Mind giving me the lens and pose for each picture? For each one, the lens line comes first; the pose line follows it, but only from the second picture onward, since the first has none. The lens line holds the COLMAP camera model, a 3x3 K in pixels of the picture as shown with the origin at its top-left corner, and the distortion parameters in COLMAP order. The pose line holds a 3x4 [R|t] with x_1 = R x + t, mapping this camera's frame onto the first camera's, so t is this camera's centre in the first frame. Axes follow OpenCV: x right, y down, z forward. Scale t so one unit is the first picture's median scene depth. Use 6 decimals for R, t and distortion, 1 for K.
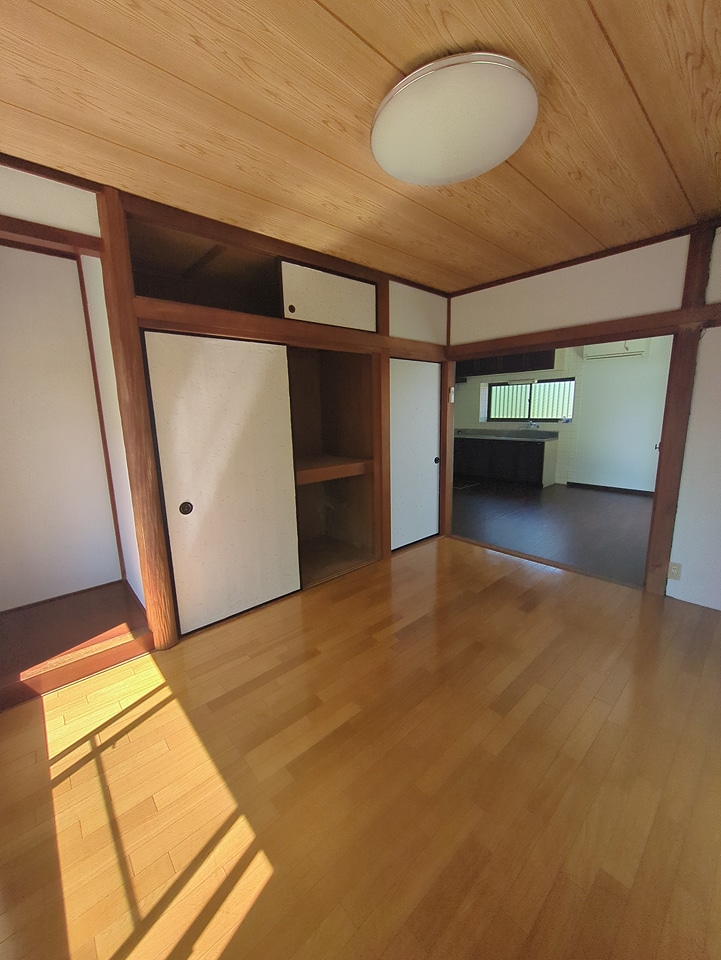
lens RADIAL K [[378.8, 0, 359.7], [0, 378.8, 480.4], [0, 0, 1]] dist [-0.001118, -0.000168]
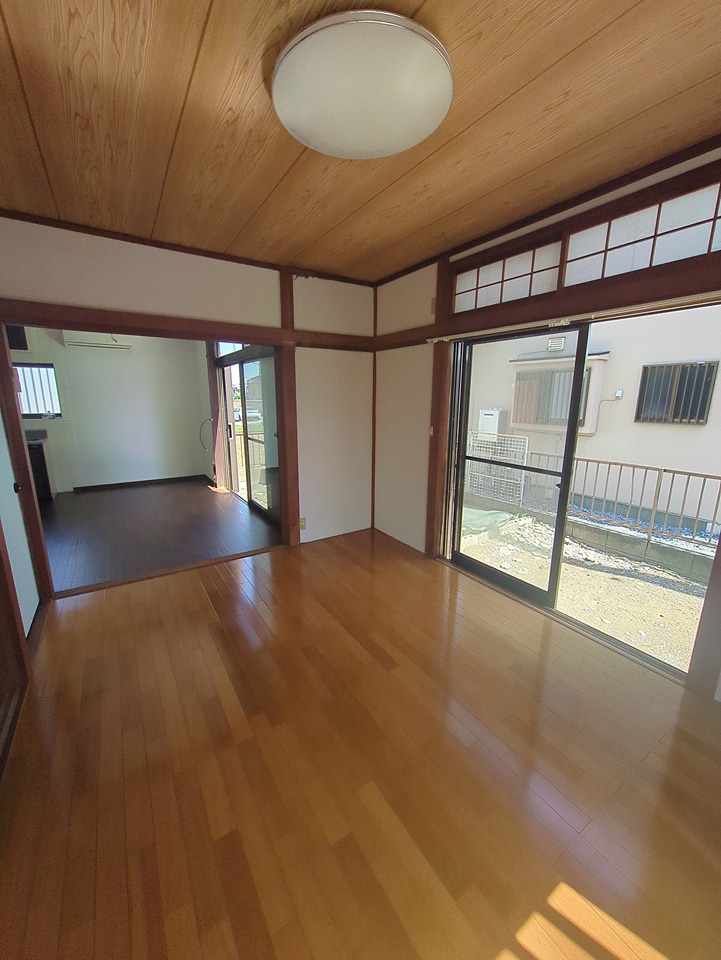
lens RADIAL K [[378.8, 0, 362.1], [0, 378.8, 481.6], [0, 0, 1]] dist [-0.001118, -0.000168]
pose [[0.146138, -0.193894, 0.970077, -0.460855], [0.171511, 0.970720, 0.168185, -0.106959], [-0.974283, 0.141801, 0.175115, 0.550770]]
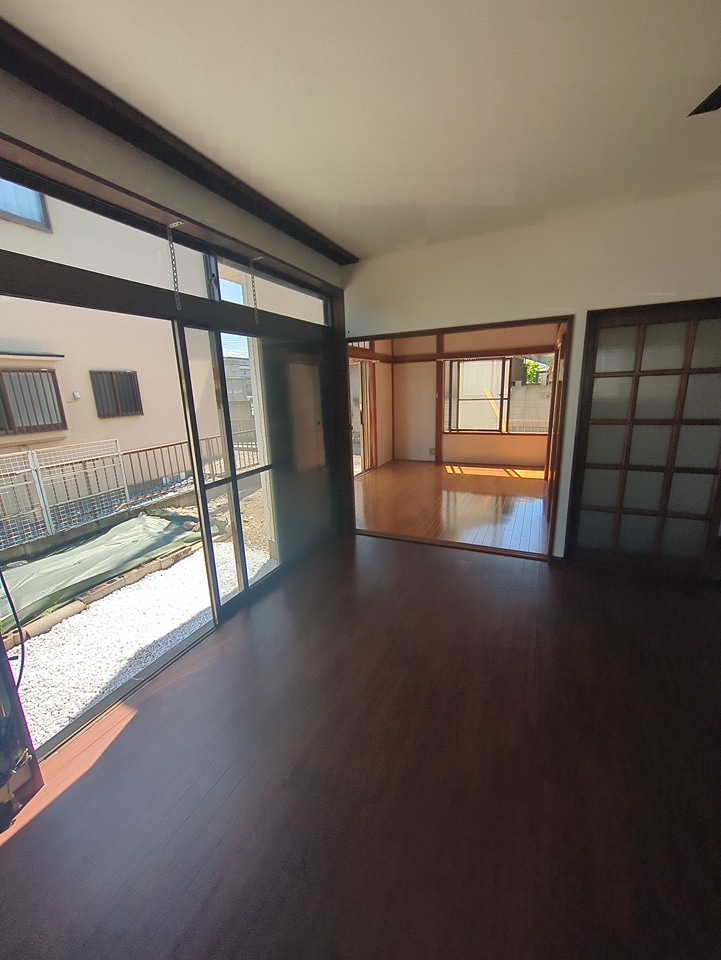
lens RADIAL K [[378.8, 0, 360.5], [0, 378.8, 479.4], [0, 0, 1]] dist [-0.001118, -0.000168]
pose [[-0.921402, 0.145787, -0.360228, 1.348622], [-0.013072, 0.914813, 0.403666, -0.486137], [0.388390, 0.376648, -0.841005, 2.338428]]
